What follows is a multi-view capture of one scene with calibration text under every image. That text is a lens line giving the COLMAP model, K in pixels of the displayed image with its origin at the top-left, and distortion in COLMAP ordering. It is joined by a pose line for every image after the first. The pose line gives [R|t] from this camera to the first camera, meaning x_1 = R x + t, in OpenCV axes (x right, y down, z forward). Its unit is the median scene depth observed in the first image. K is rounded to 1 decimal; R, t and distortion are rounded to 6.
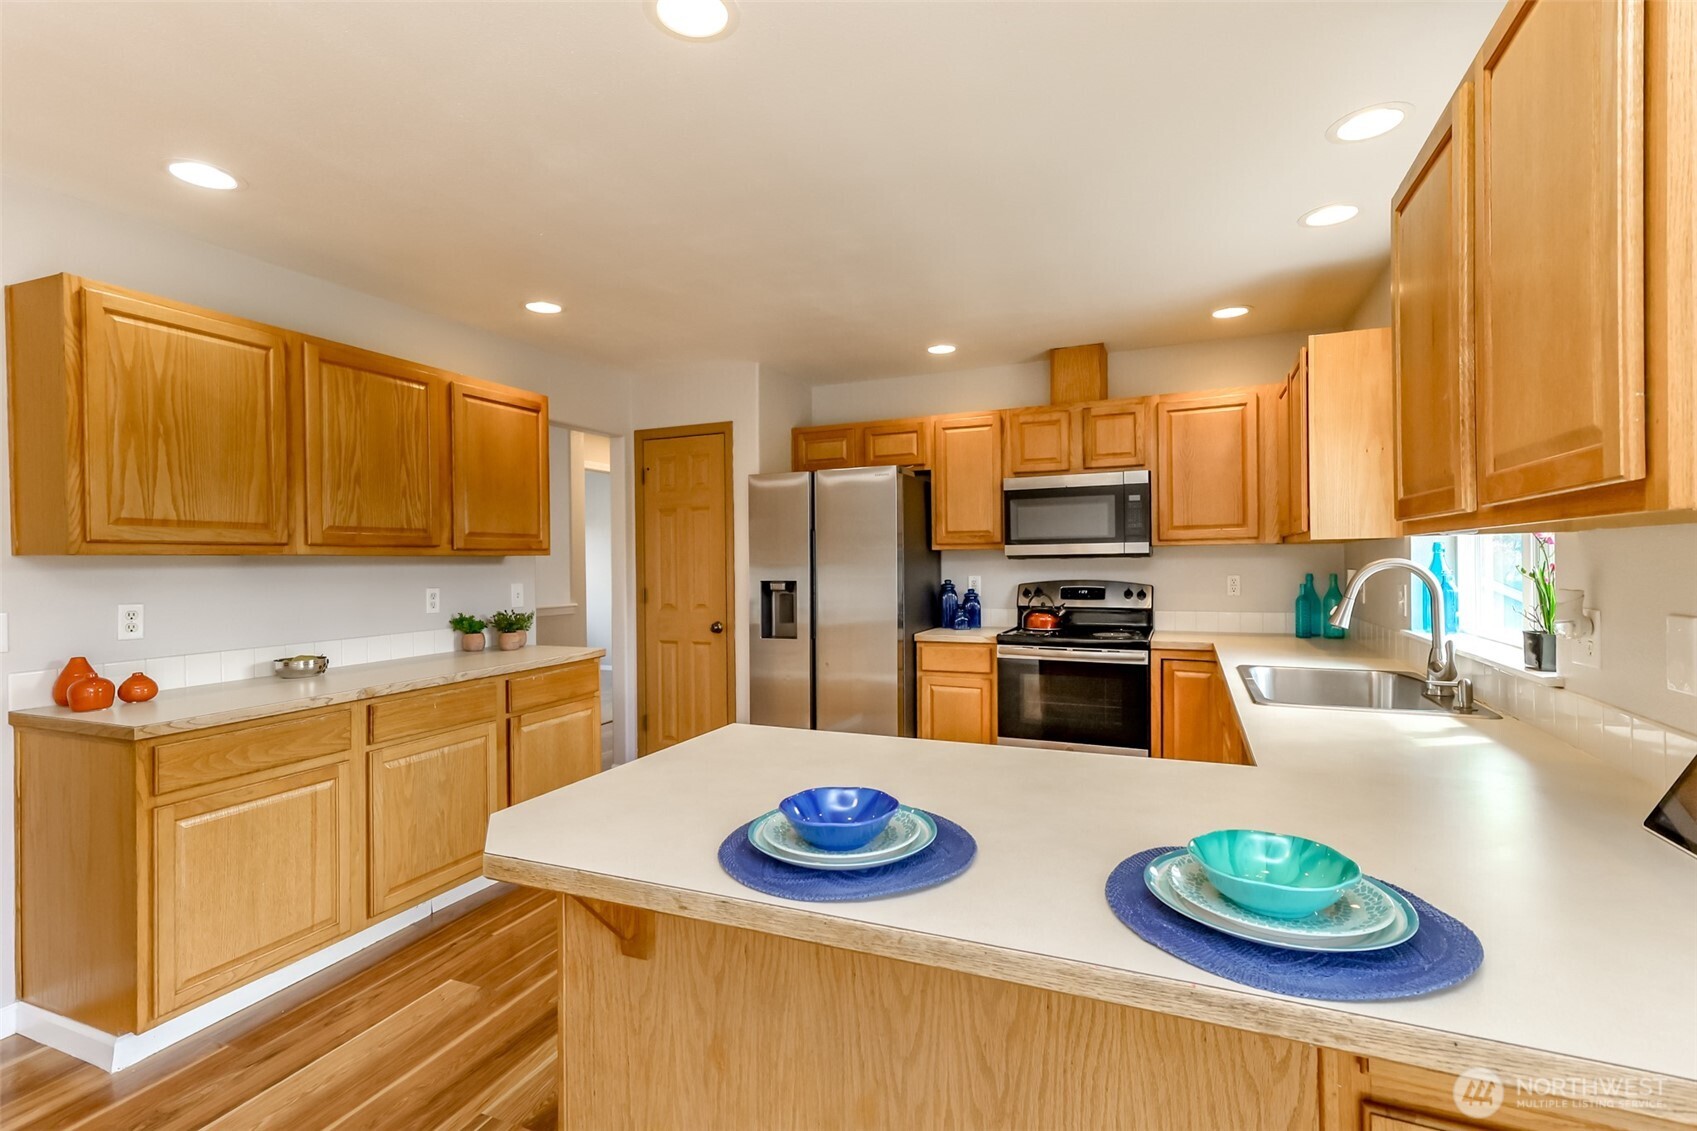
lens RADIAL K [[776.1, 0, 851.9], [0, 776.1, 562.0], [0, 0, 1]] dist [0.019800, -0.001035]
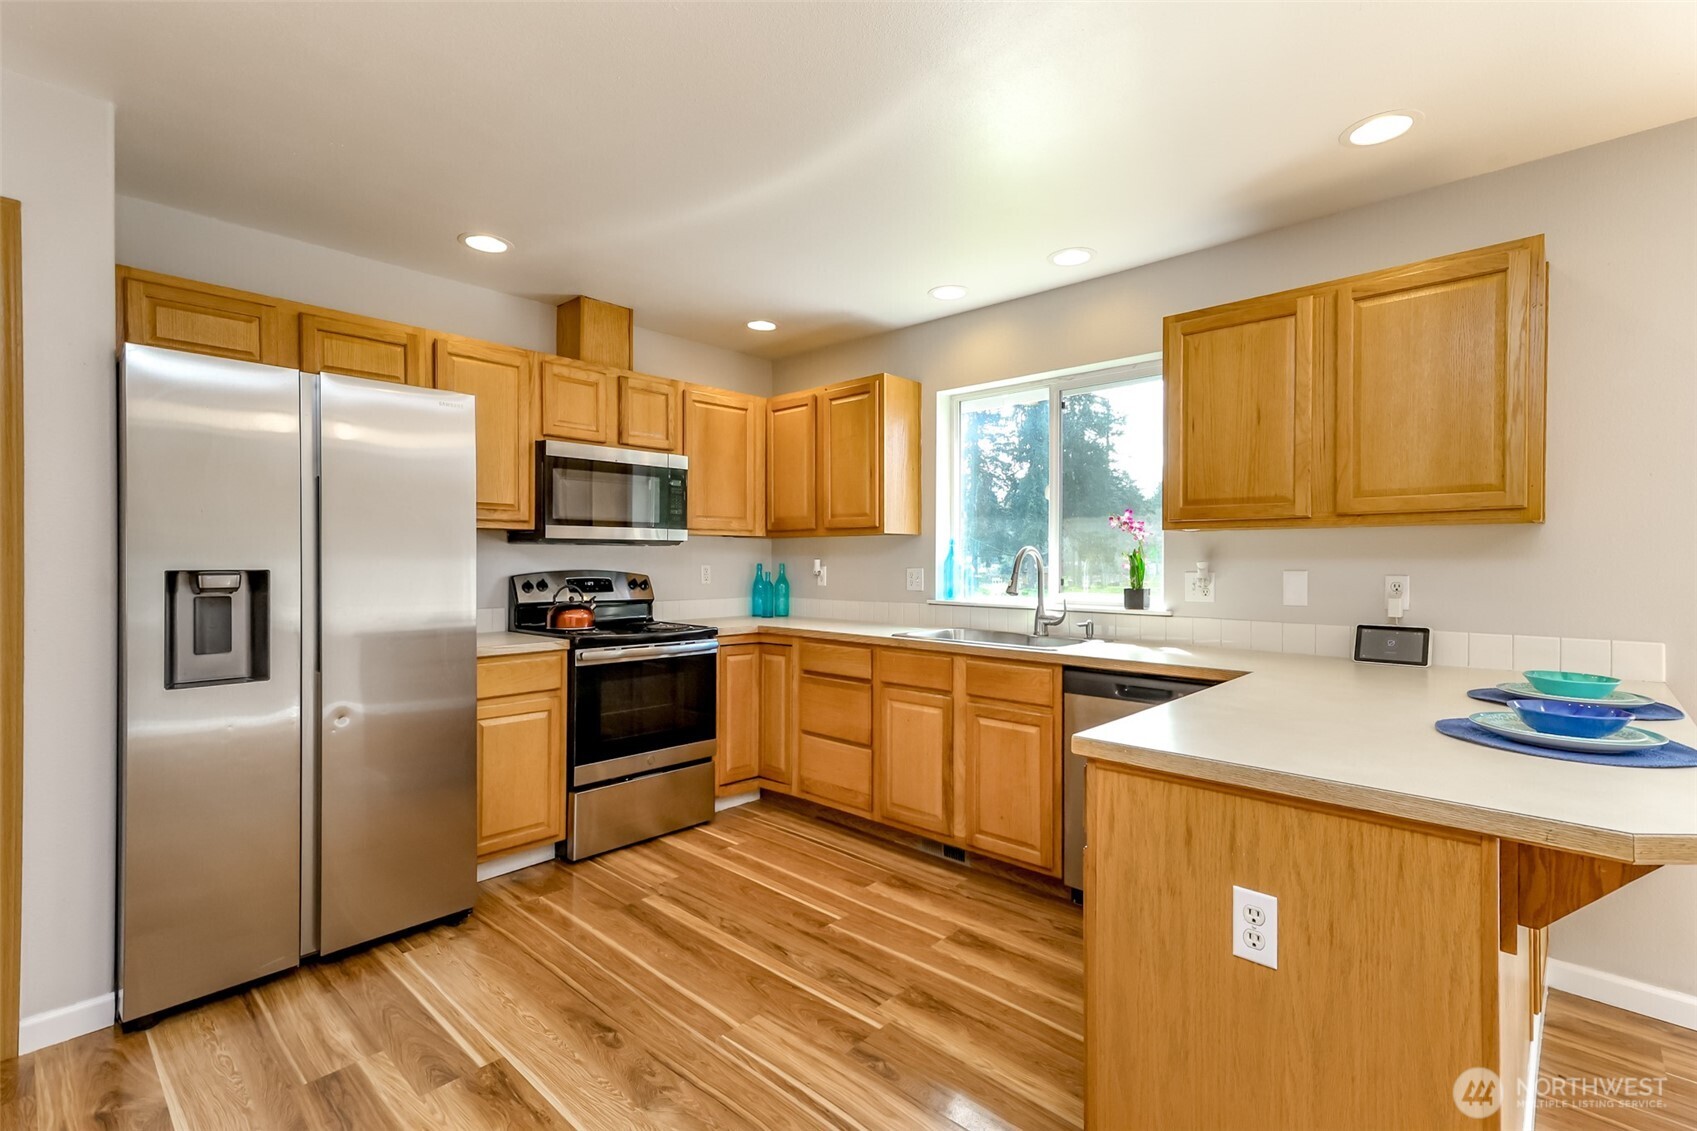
lens RADIAL K [[776.1, 0, 803.8], [0, 776.1, 564.1], [0, 0, 1]] dist [0.019800, -0.001035]
pose [[0.358979, 0.010784, 0.933283, -0.457394], [-0.003201, 0.999942, -0.010323, 0.026071], [-0.933340, 0.000718, 0.358992, 0.489376]]
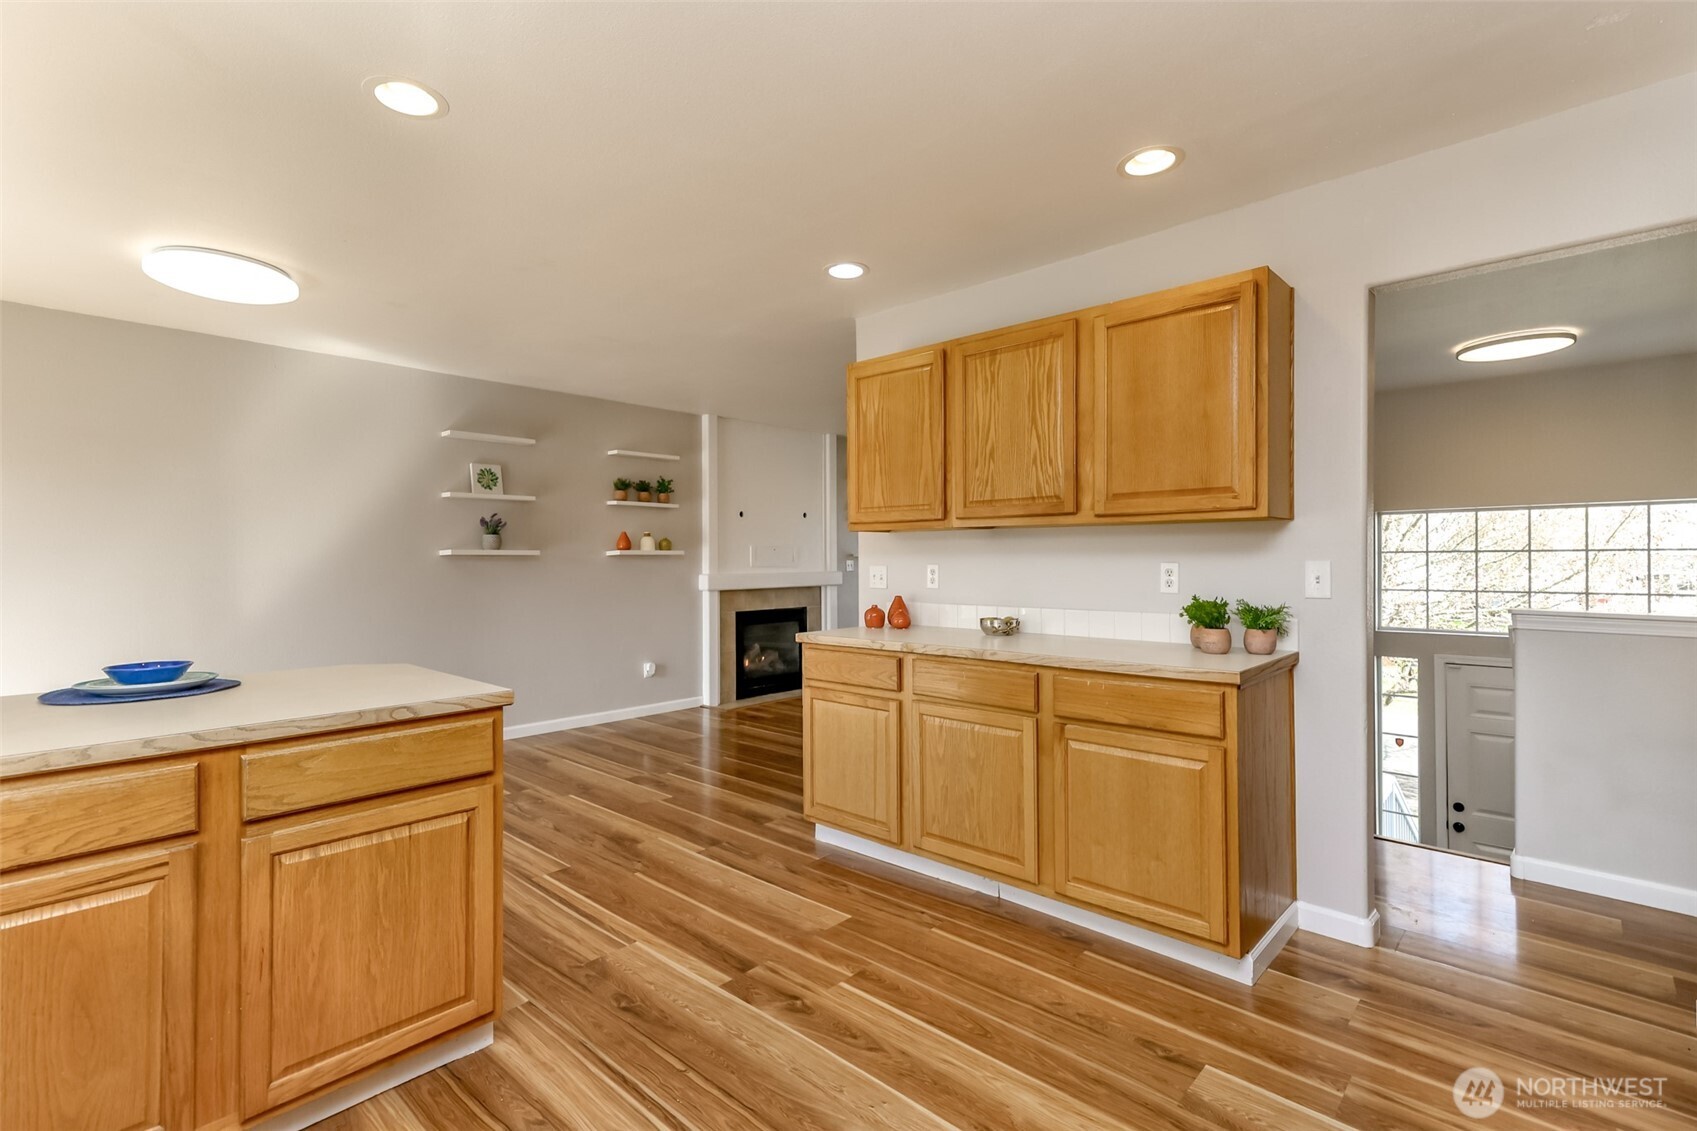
lens RADIAL K [[776.1, 0, 846.7], [0, 776.1, 559.4], [0, 0, 1]] dist [0.019800, -0.001035]
pose [[-0.335835, 0.015646, -0.941791, 0.315462], [0.006902, 0.999876, 0.014150, 0.014079], [0.941896, -0.001748, -0.335901, 0.856530]]
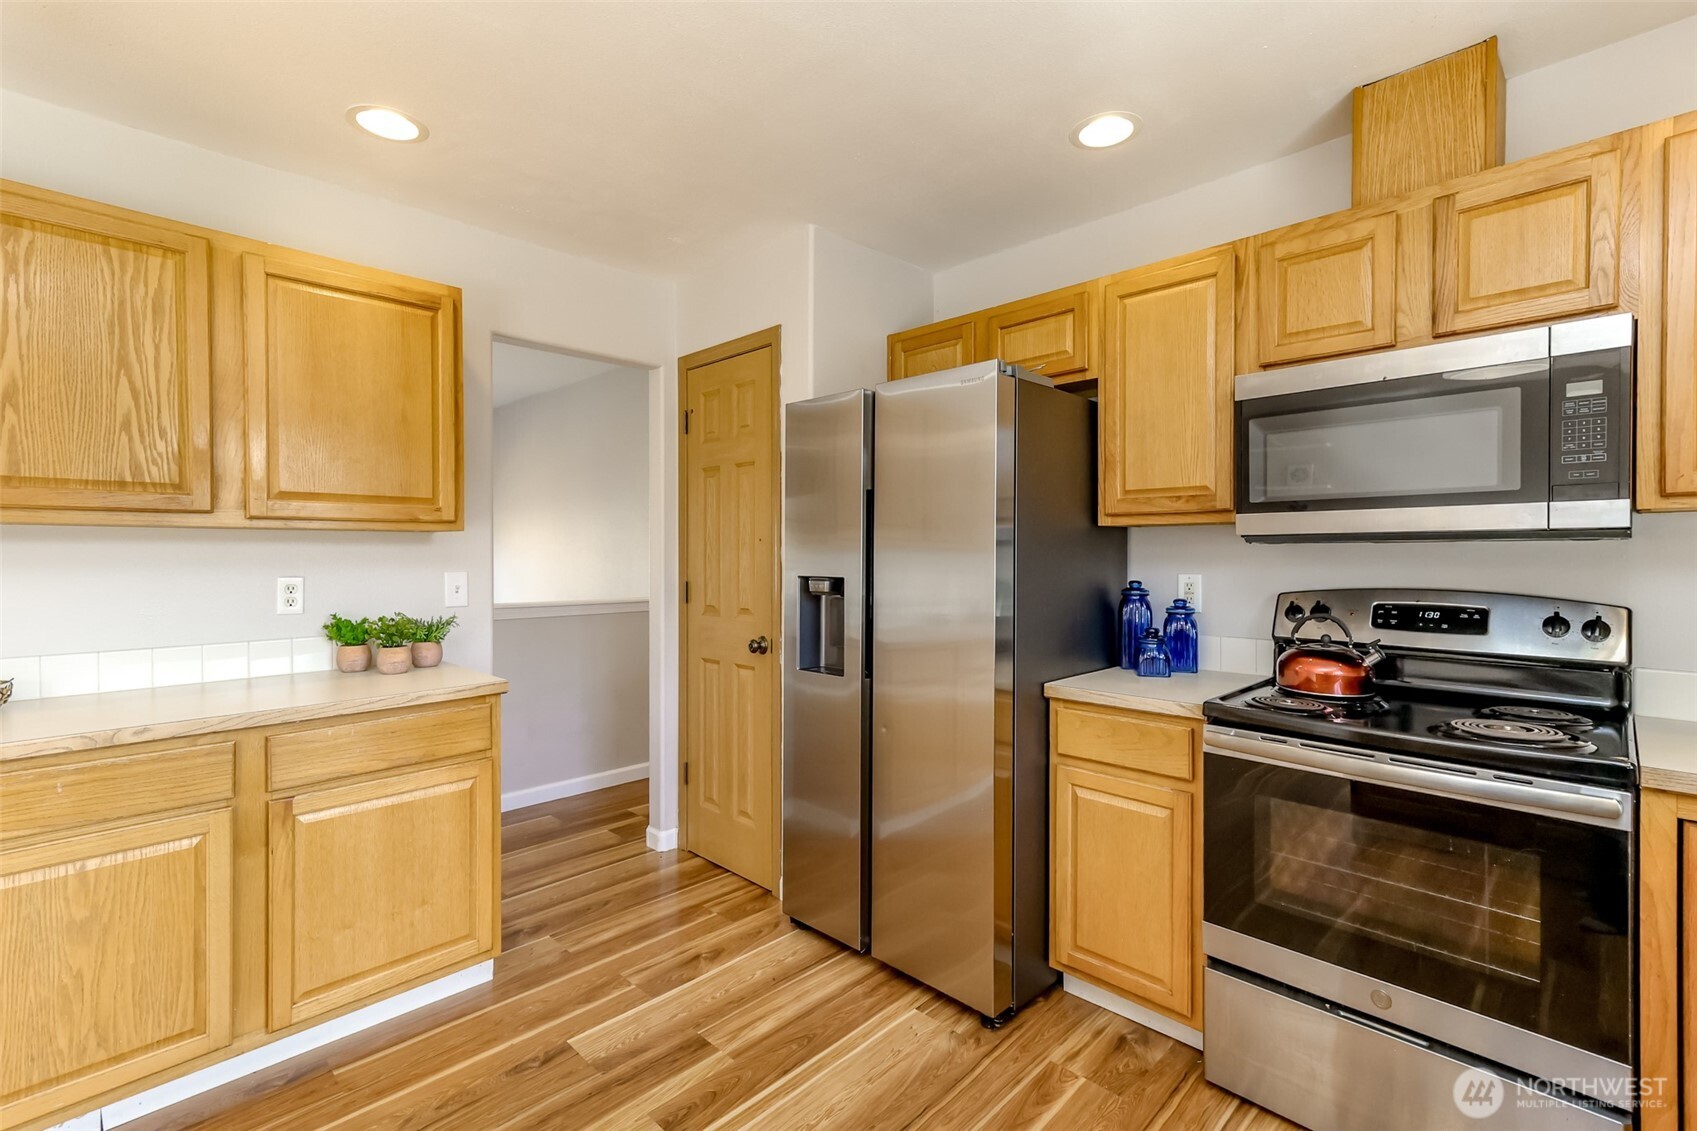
lens RADIAL K [[776.1, 0, 867.0], [0, 776.1, 553.6], [0, 0, 1]] dist [0.019800, -0.001035]
pose [[0.938172, 0.011932, -0.345964, 0.154038], [-0.010566, 0.999927, 0.005832, 0.002963], [0.346008, -0.001816, 0.938230, 0.477219]]
